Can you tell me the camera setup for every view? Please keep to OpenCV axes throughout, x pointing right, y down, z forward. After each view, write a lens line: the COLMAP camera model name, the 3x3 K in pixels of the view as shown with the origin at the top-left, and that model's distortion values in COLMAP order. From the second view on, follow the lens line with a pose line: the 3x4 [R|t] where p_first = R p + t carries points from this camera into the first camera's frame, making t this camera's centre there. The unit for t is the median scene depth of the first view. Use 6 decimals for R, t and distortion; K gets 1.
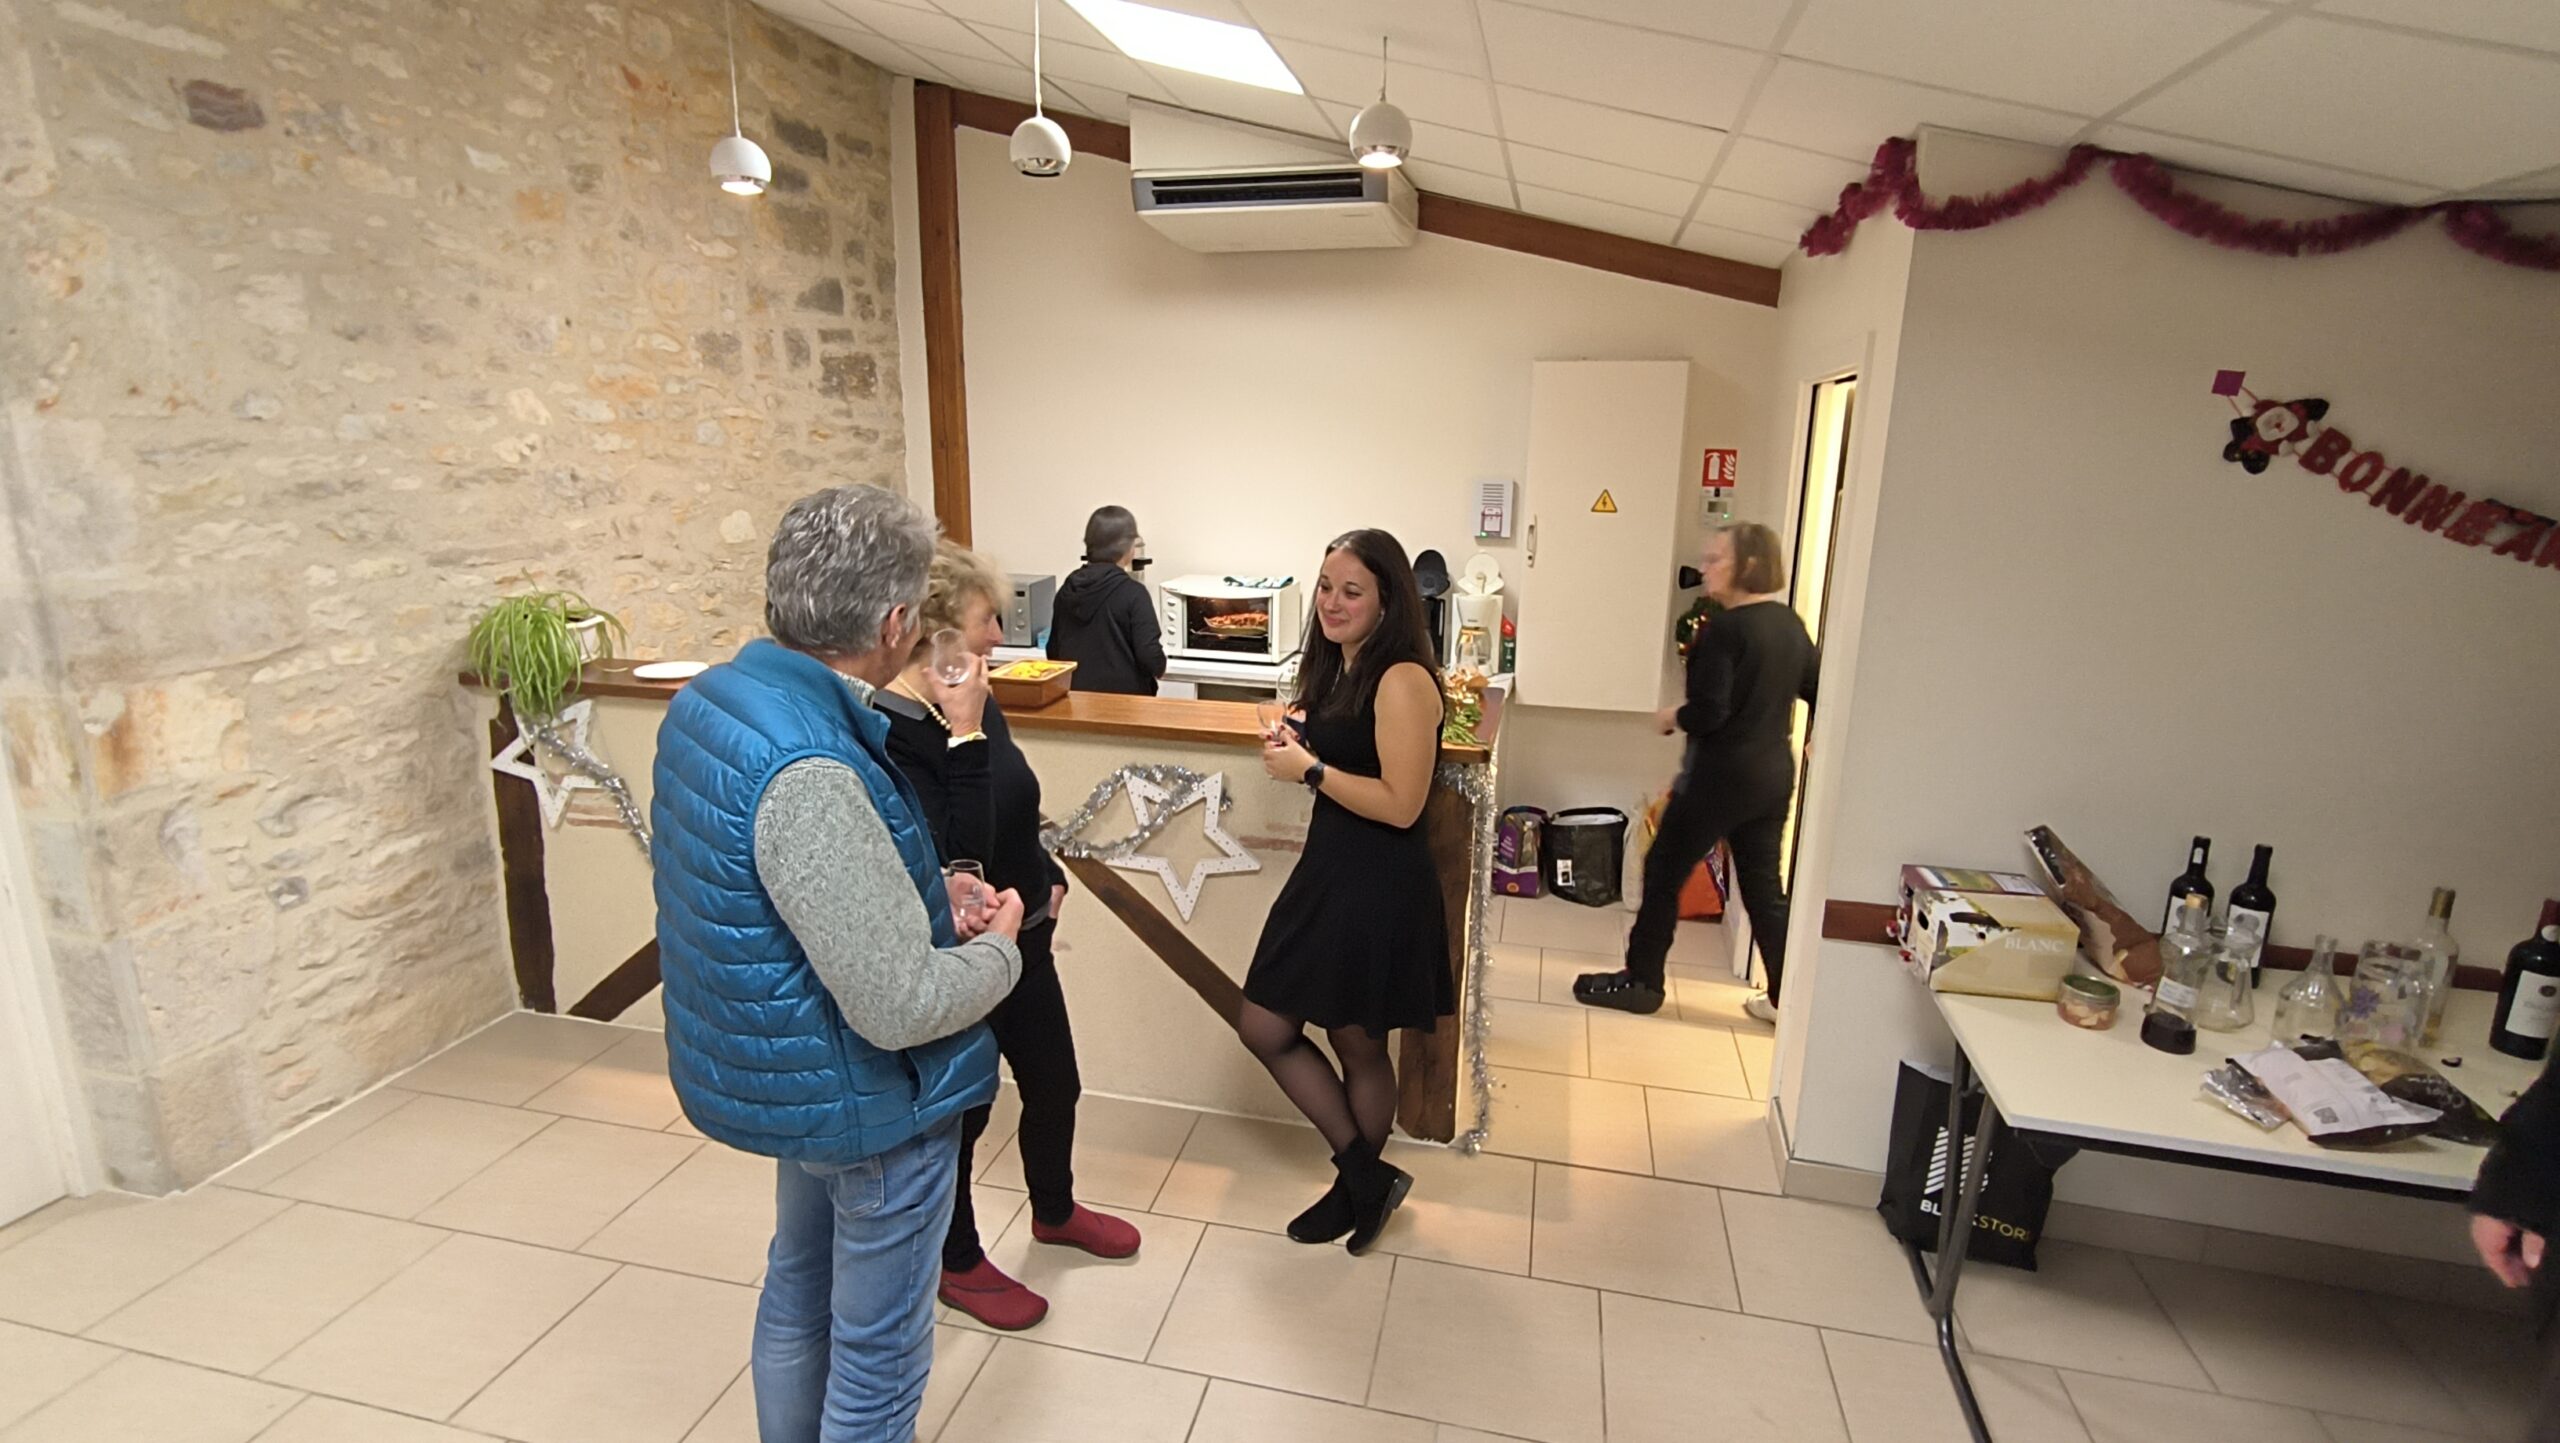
lens RADIAL K [[1185.9, 0, 1276.3], [0, 1185.9, 709.8], [0, 0, 1]] dist [-0.001422, 0.002717]
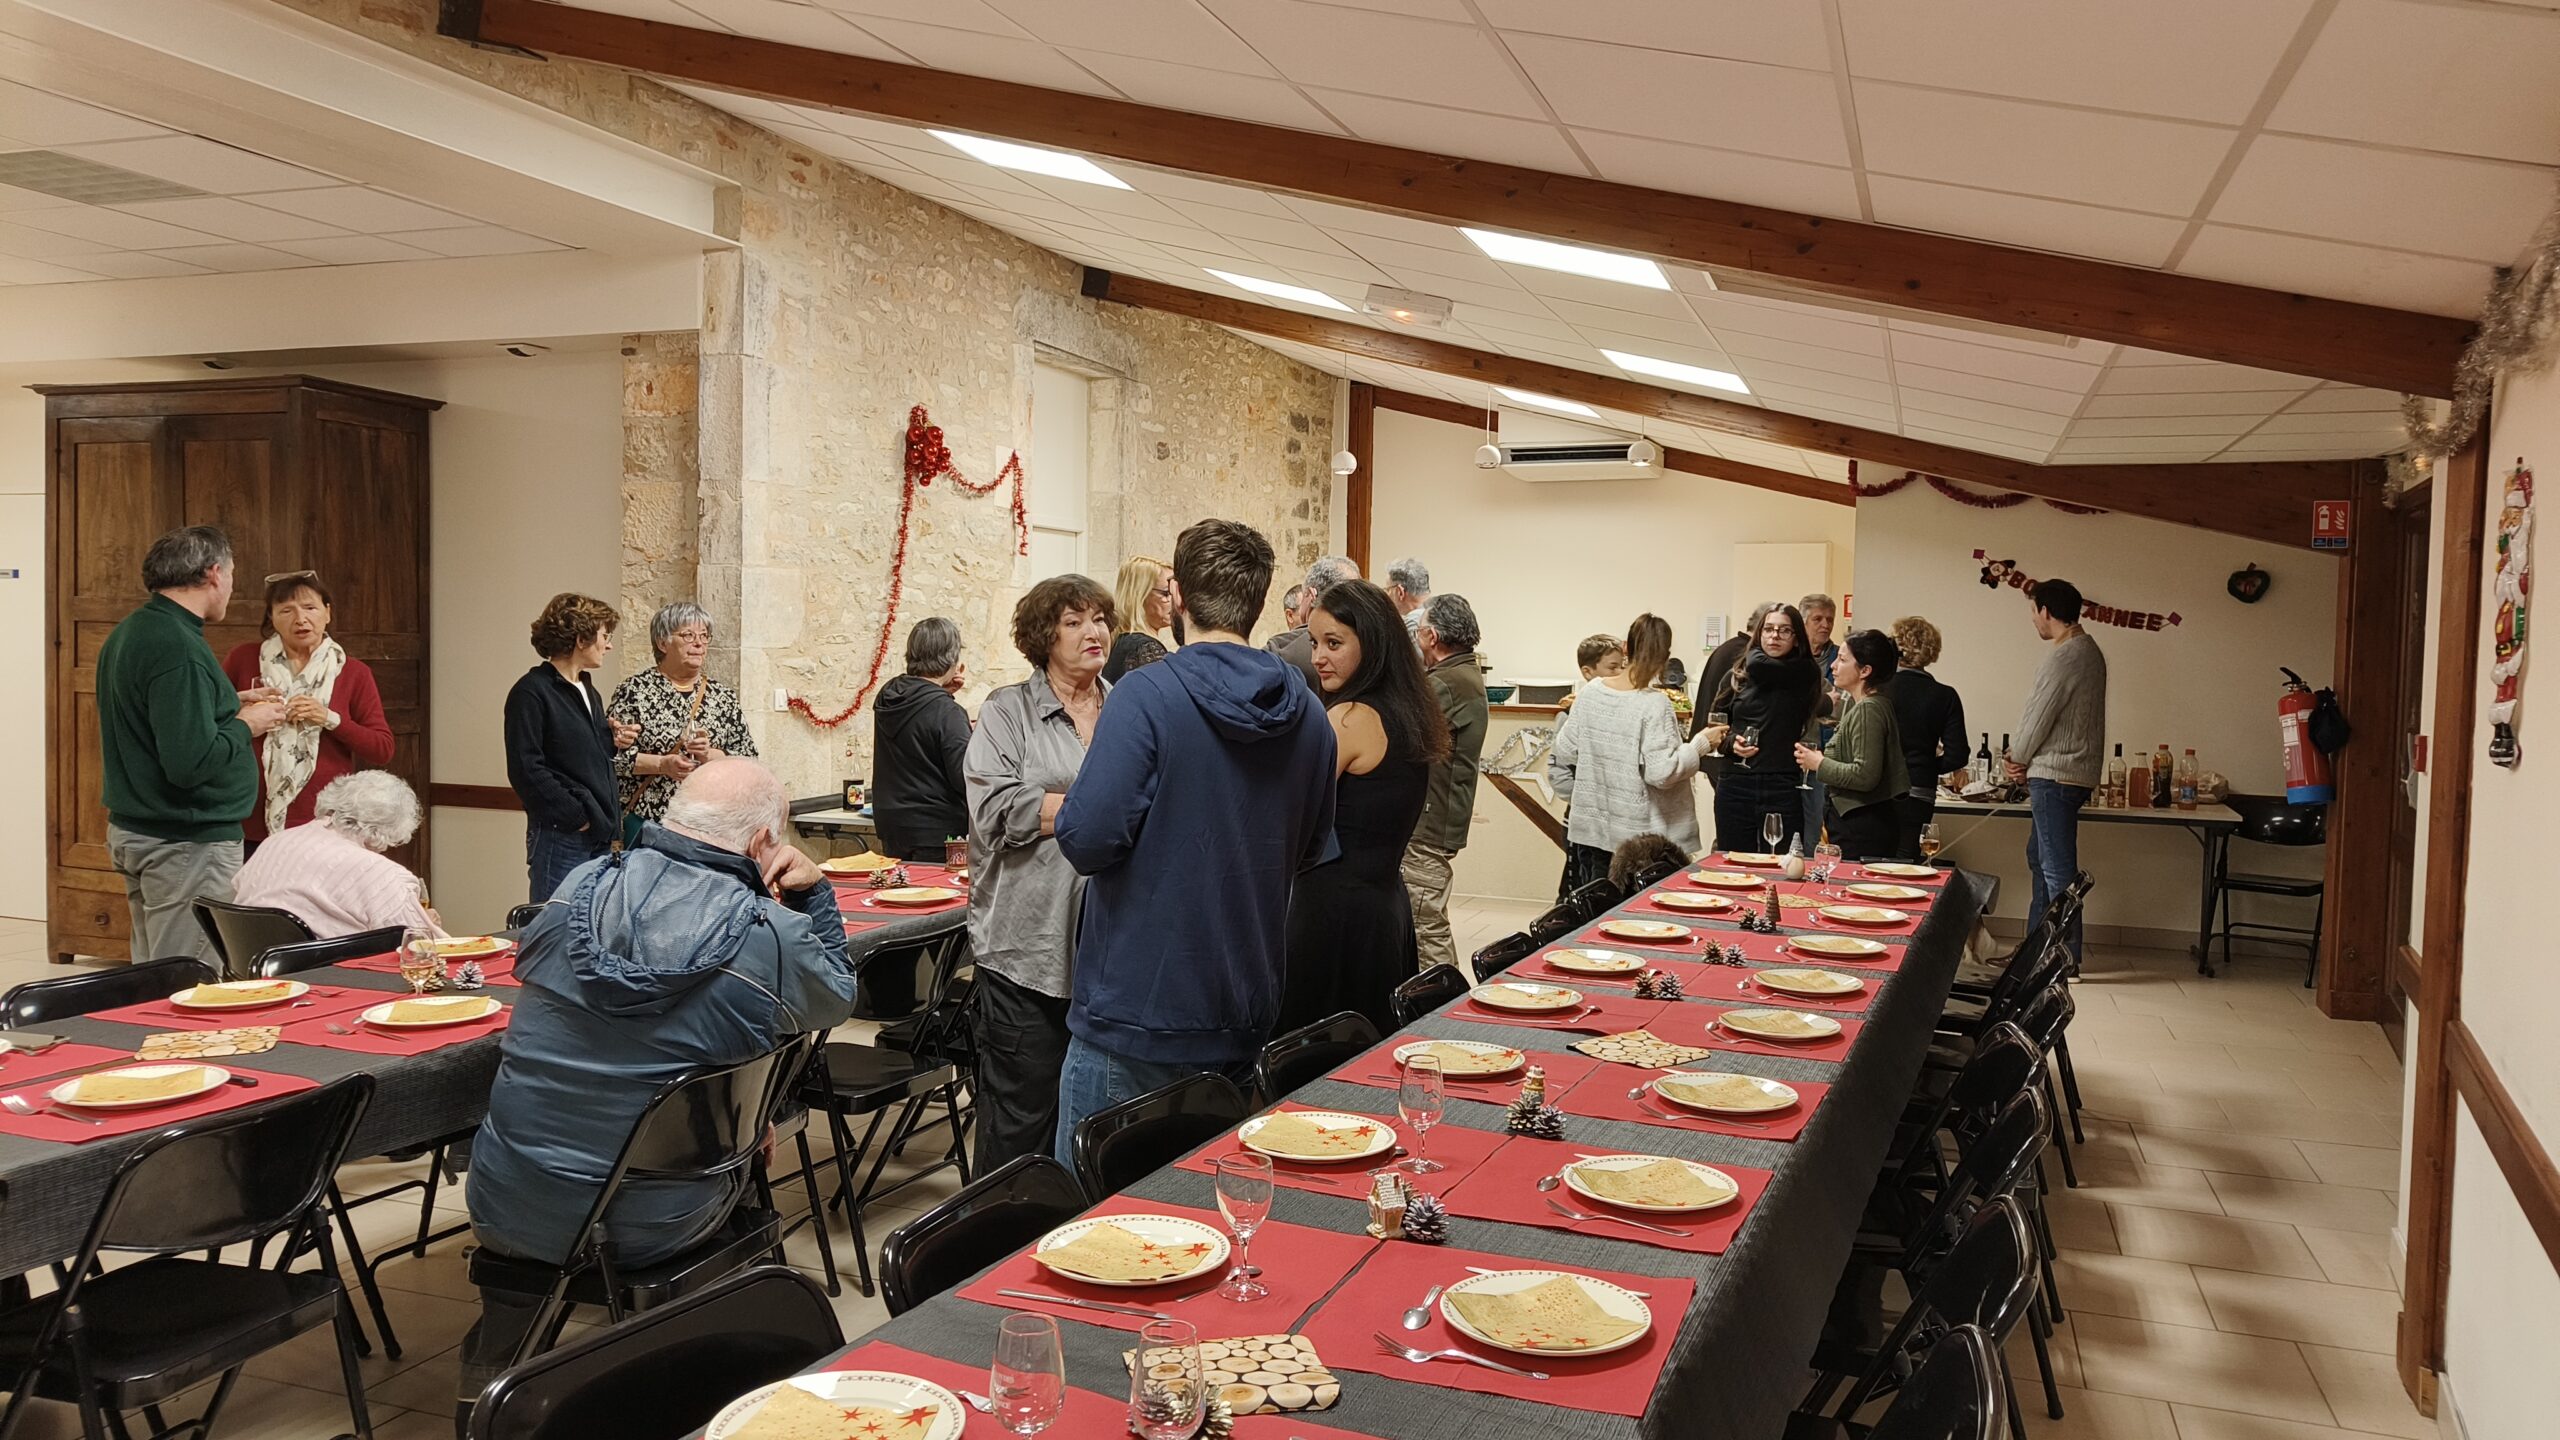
lens RADIAL K [[1728.4, 0, 1230.4], [0, 1728.4, 716.4], [0, 0, 1]] dist [0.000947, 0.001053]
pose [[0.988808, 0.009003, -0.148924, -0.167139], [-0.035901, 0.983206, -0.178930, 0.553792], [0.144812, 0.182274, 0.972525, -1.951560]]
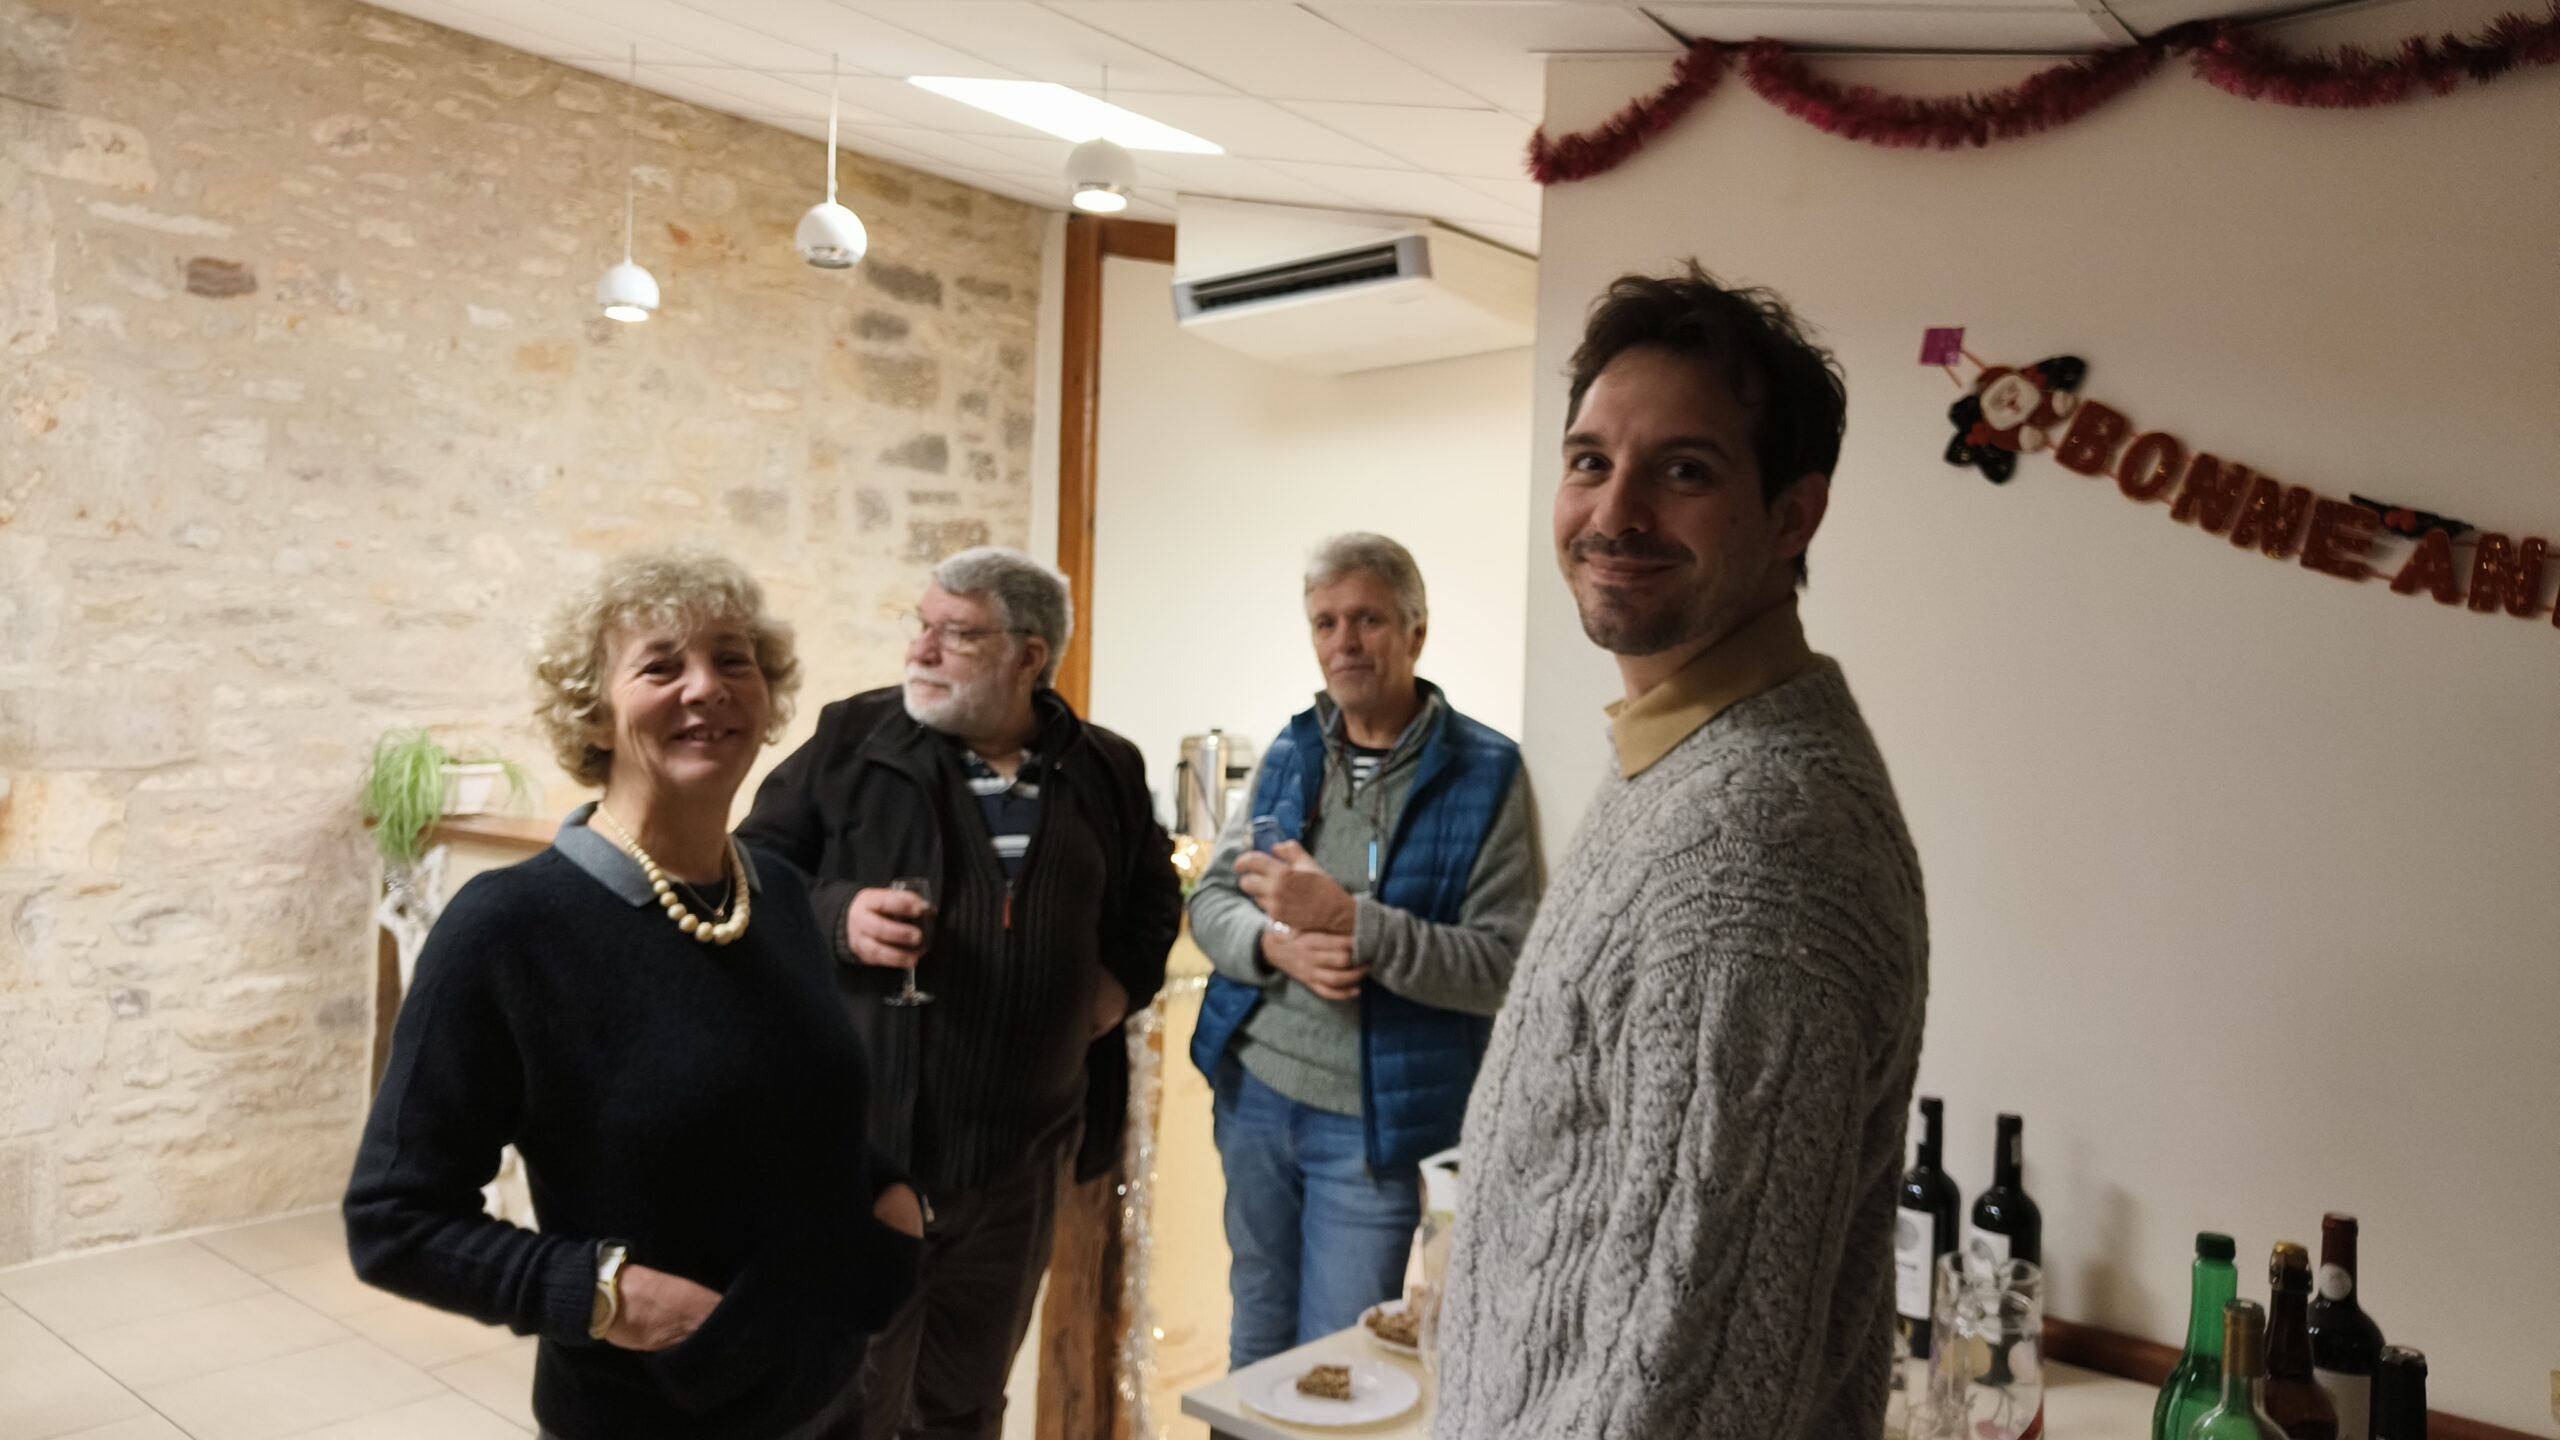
lens RADIAL K [[1776.0, 0, 1280.0], [0, 1776.0, 720.0], [0, 0, 1]] dist [0.000107, 0.006754]
pose [[0.893462, 0.013459, -0.448937, 0.631924], [-0.116257, 0.972416, -0.202218, 0.101300], [0.433831, 0.232866, 0.870381, 0.053733]]
